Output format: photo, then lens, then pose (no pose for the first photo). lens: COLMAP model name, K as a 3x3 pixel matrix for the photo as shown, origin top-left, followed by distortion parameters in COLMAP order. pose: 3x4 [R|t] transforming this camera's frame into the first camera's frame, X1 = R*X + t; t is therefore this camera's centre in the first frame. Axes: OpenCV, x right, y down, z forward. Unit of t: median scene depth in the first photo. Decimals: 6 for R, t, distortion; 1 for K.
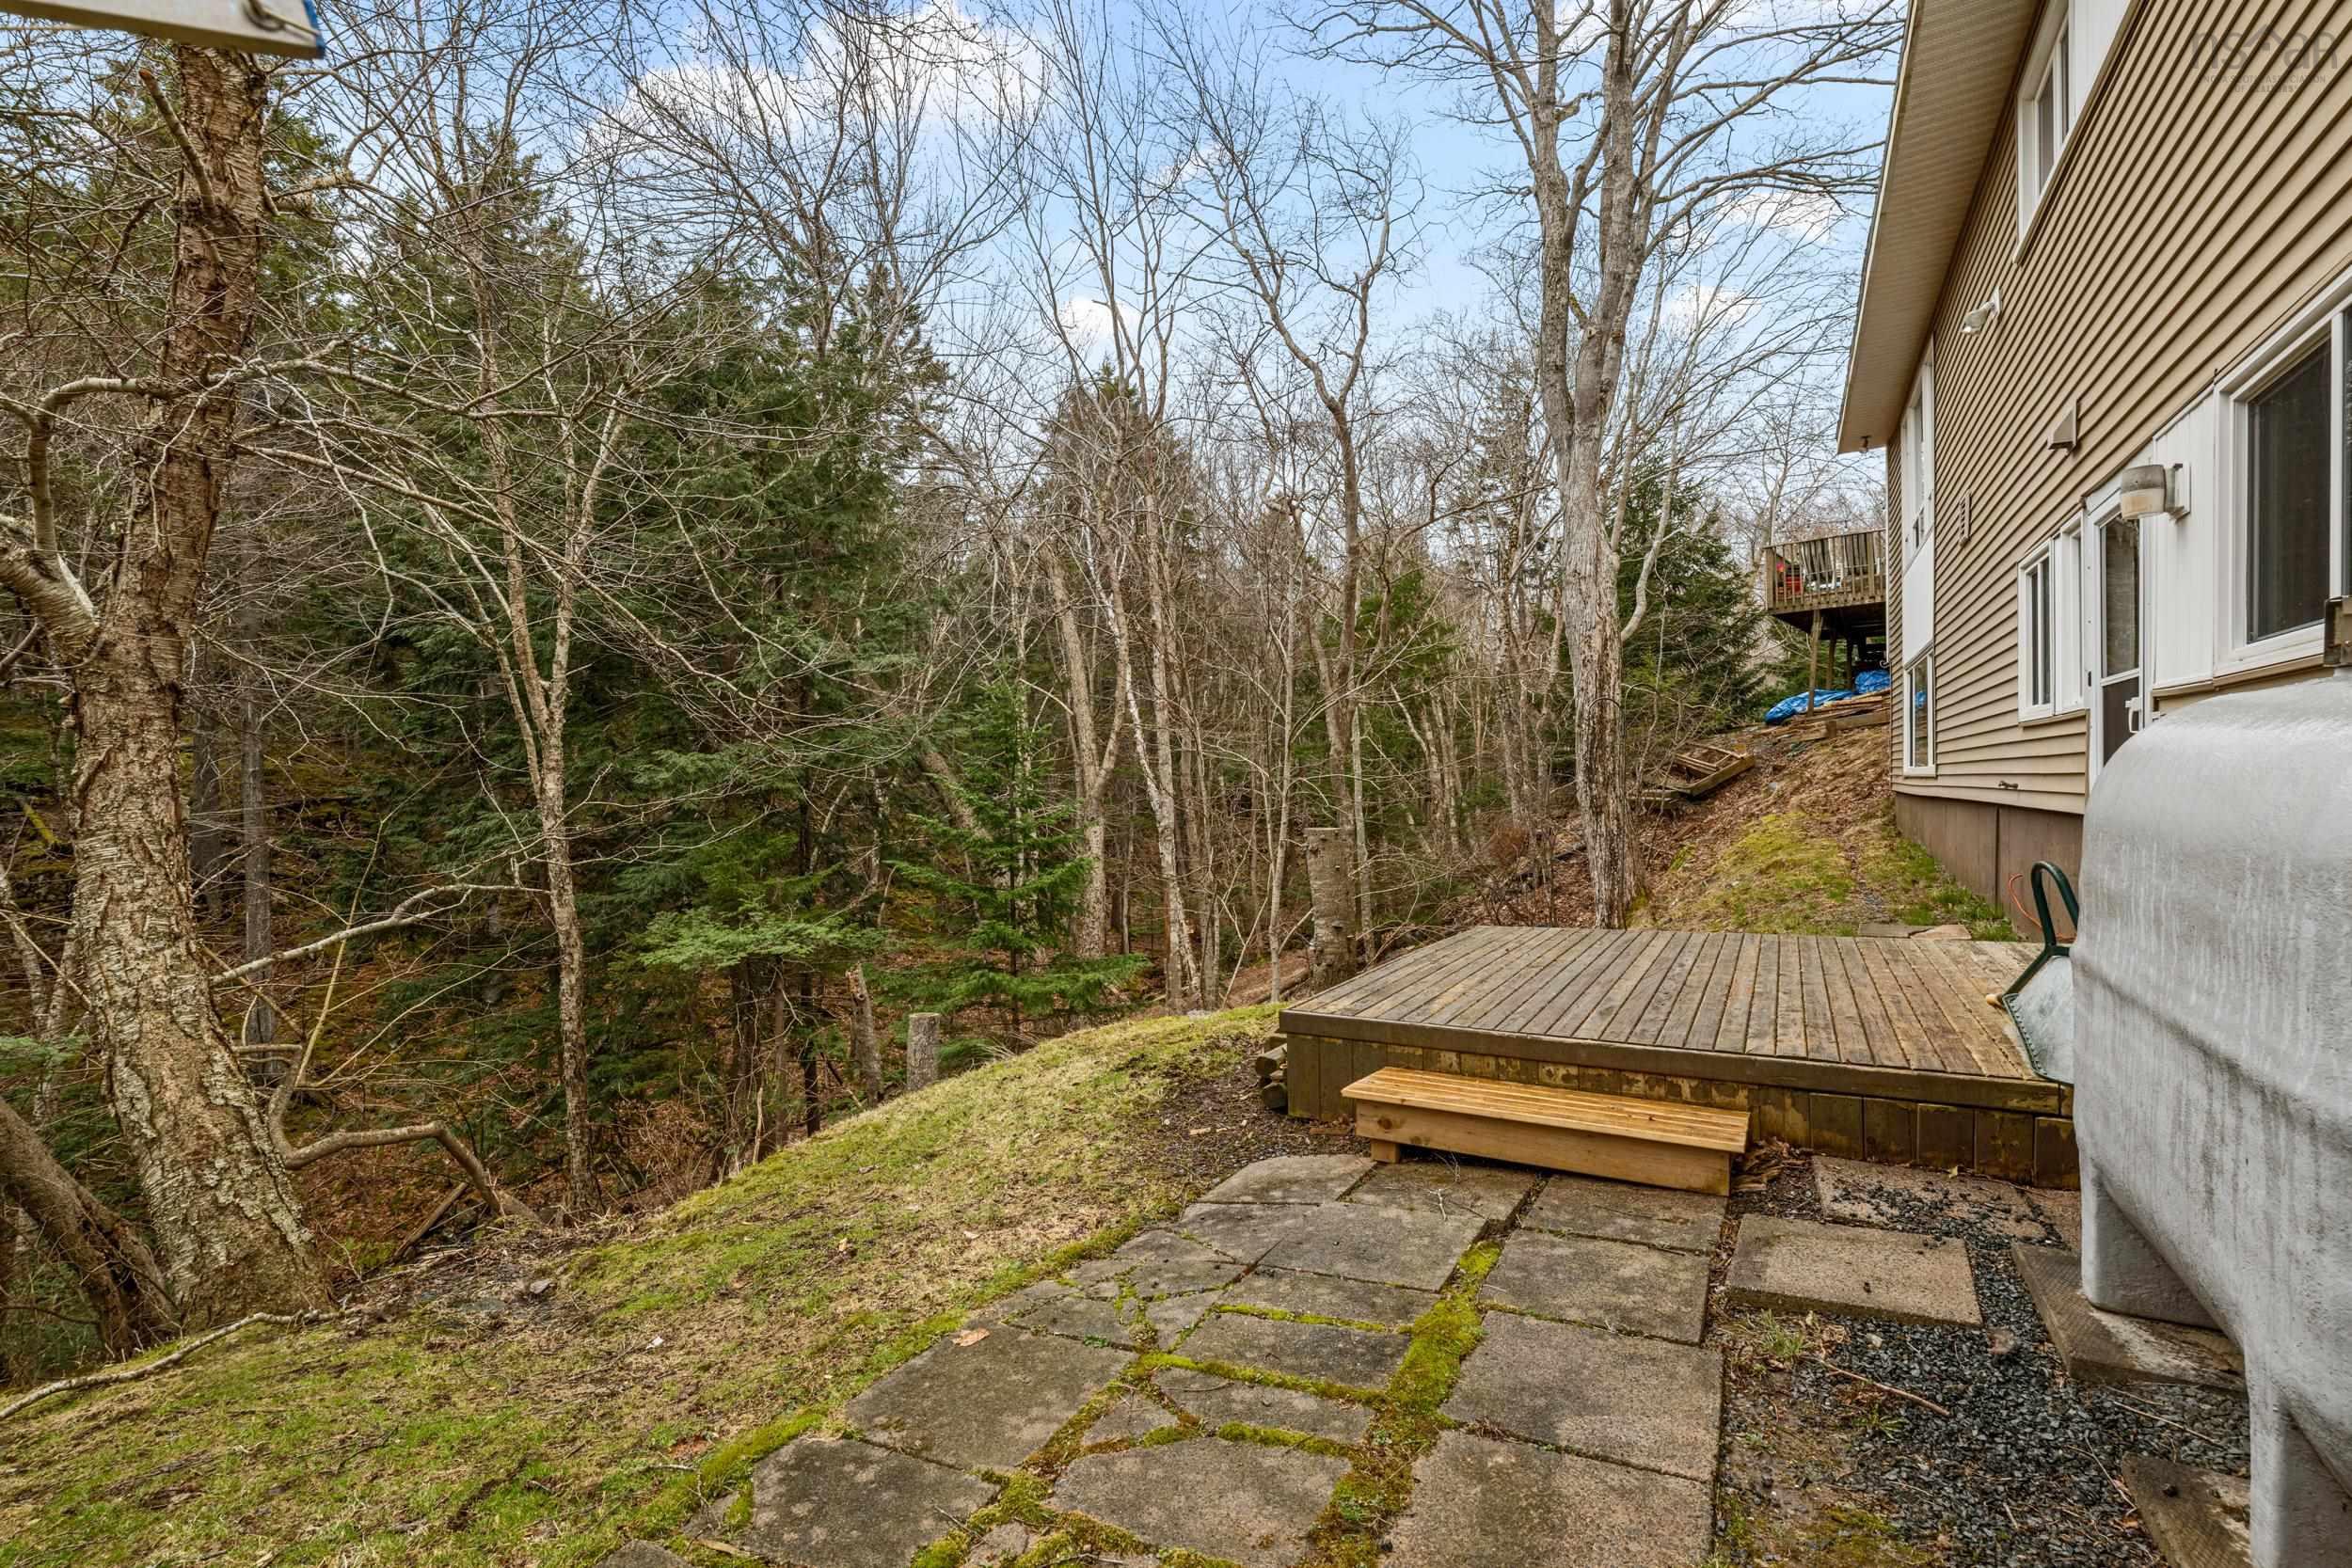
lens RADIAL K [[1051.7, 0, 1181.0], [0, 1051.7, 781.0], [0, 0, 1]] dist [0.001403, 0.000030]
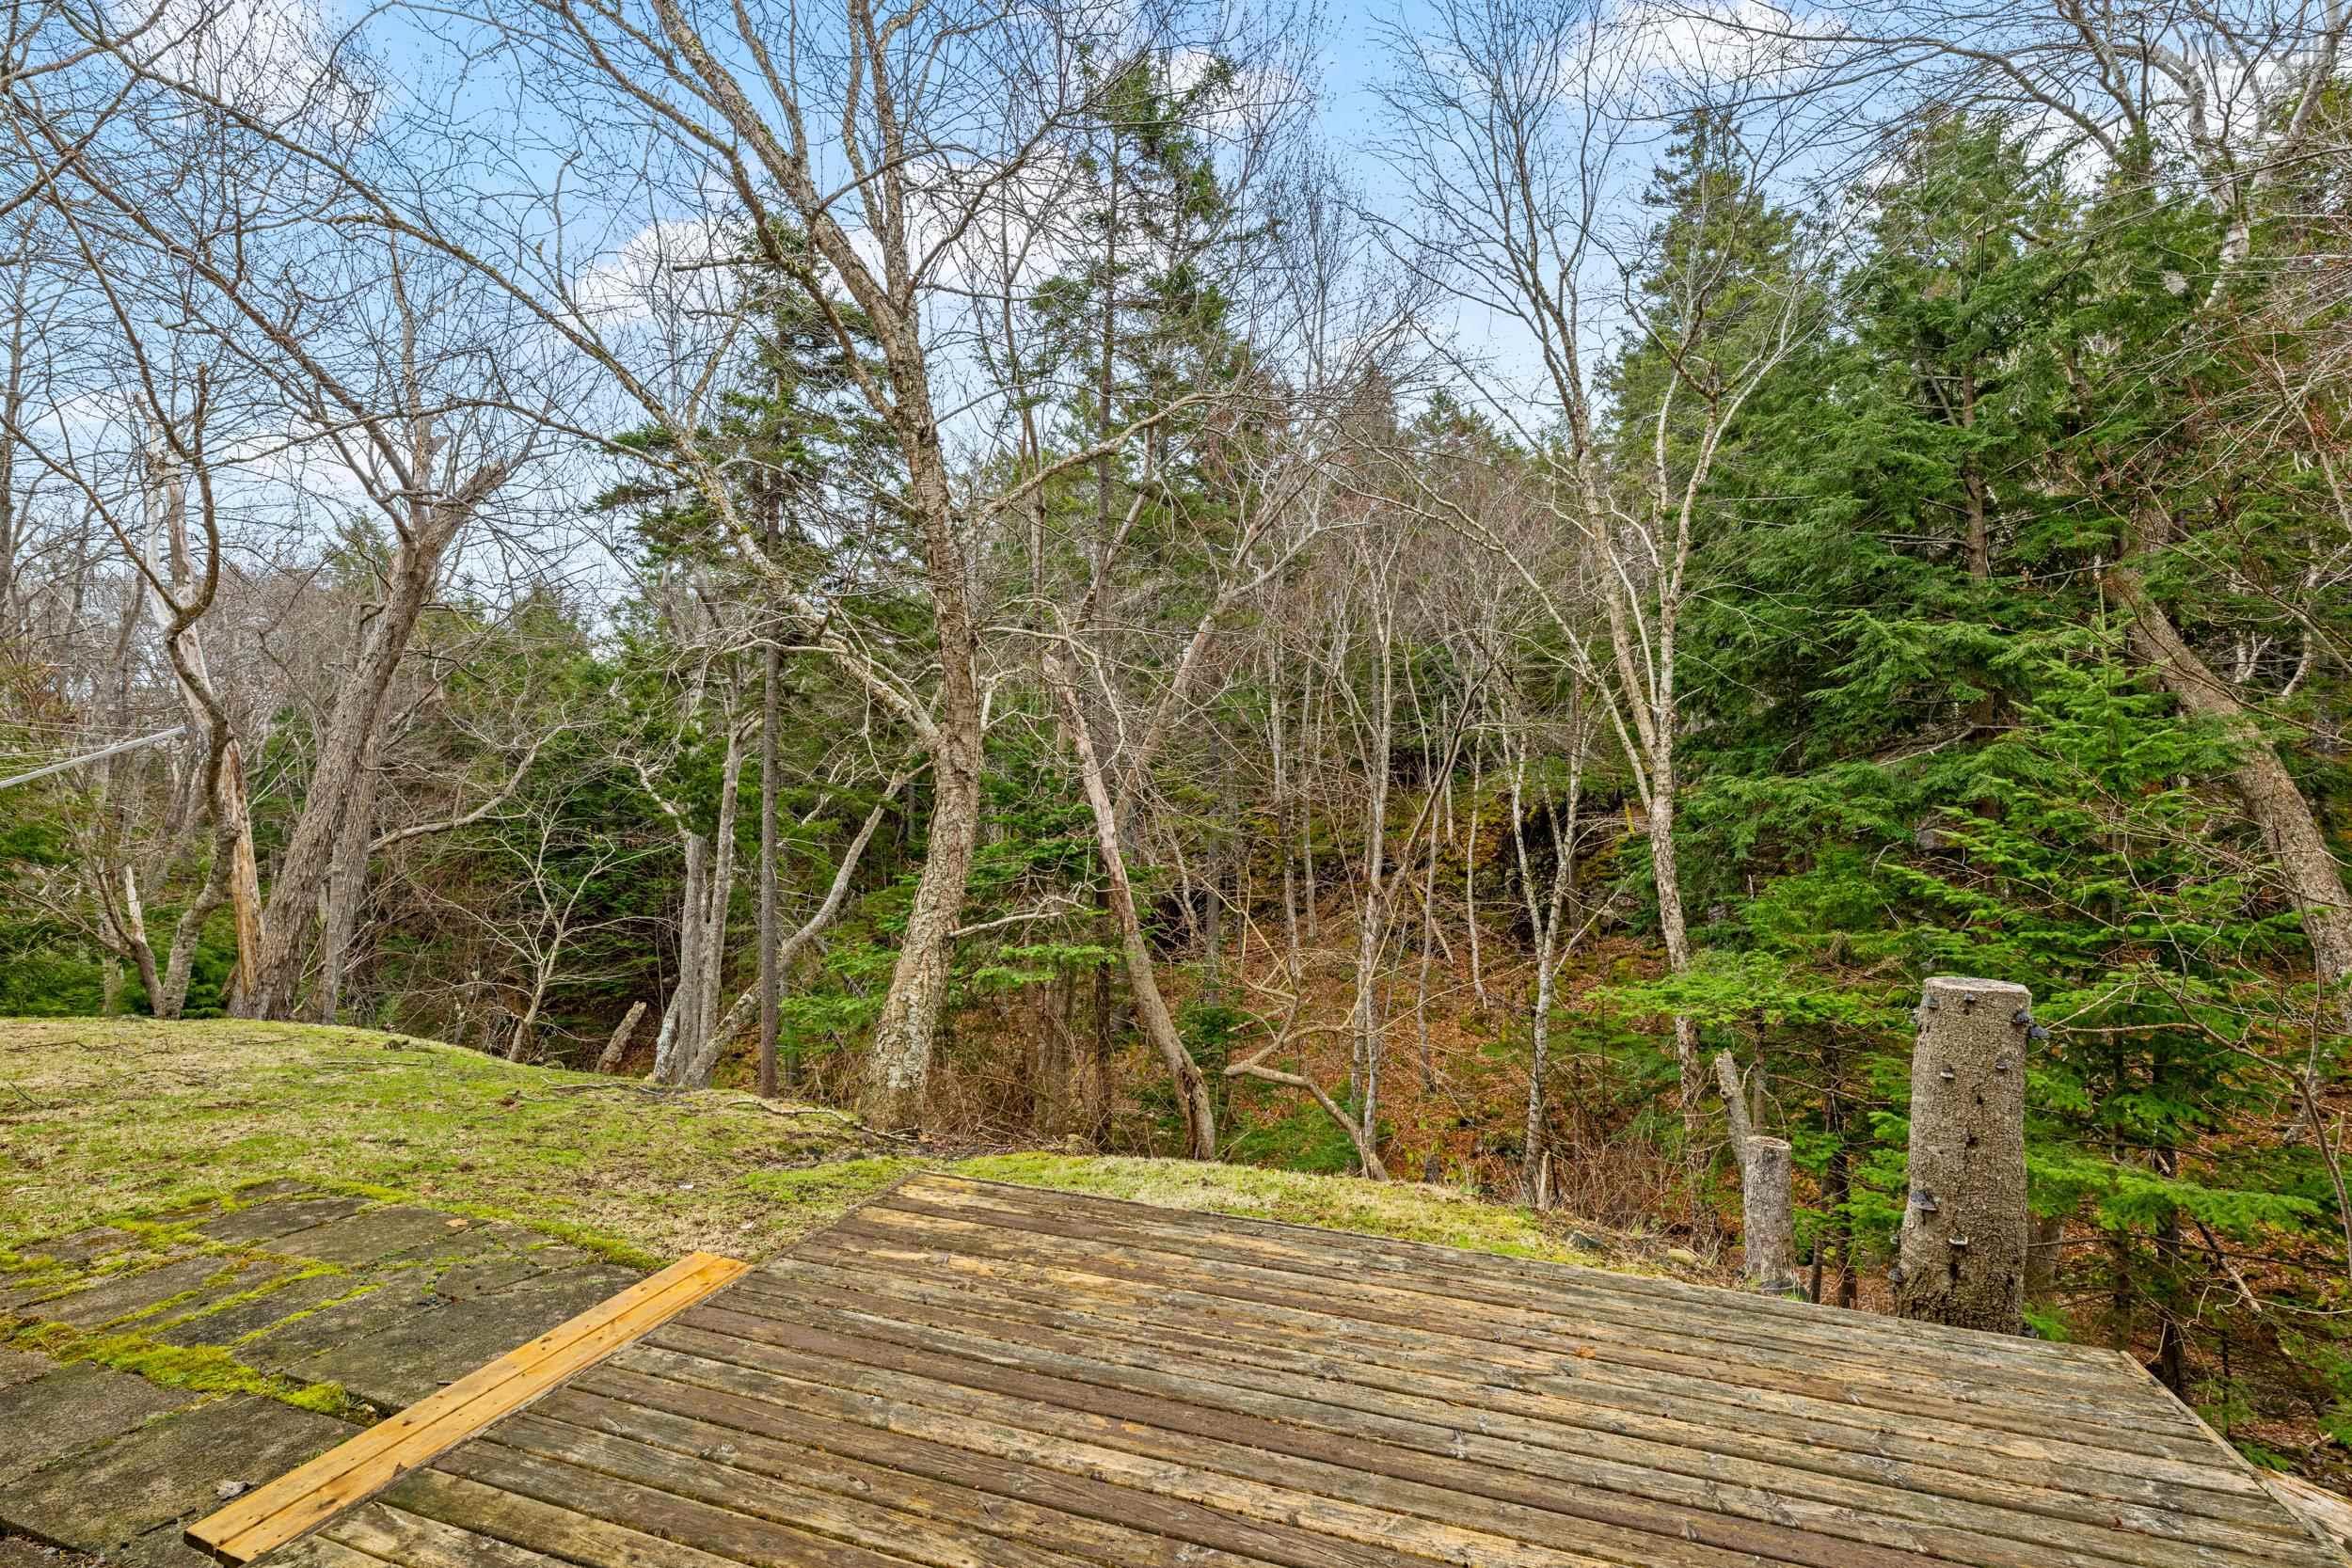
lens RADIAL K [[1051.7, 0, 1181.0], [0, 1051.7, 781.0], [0, 0, 1]] dist [0.001403, 0.000030]
pose [[0.180207, 0.000065, -0.983629, 0.477825], [0.002339, 0.999997, 0.000495, -0.037790], [0.983626, -0.002390, 0.180206, 0.557953]]
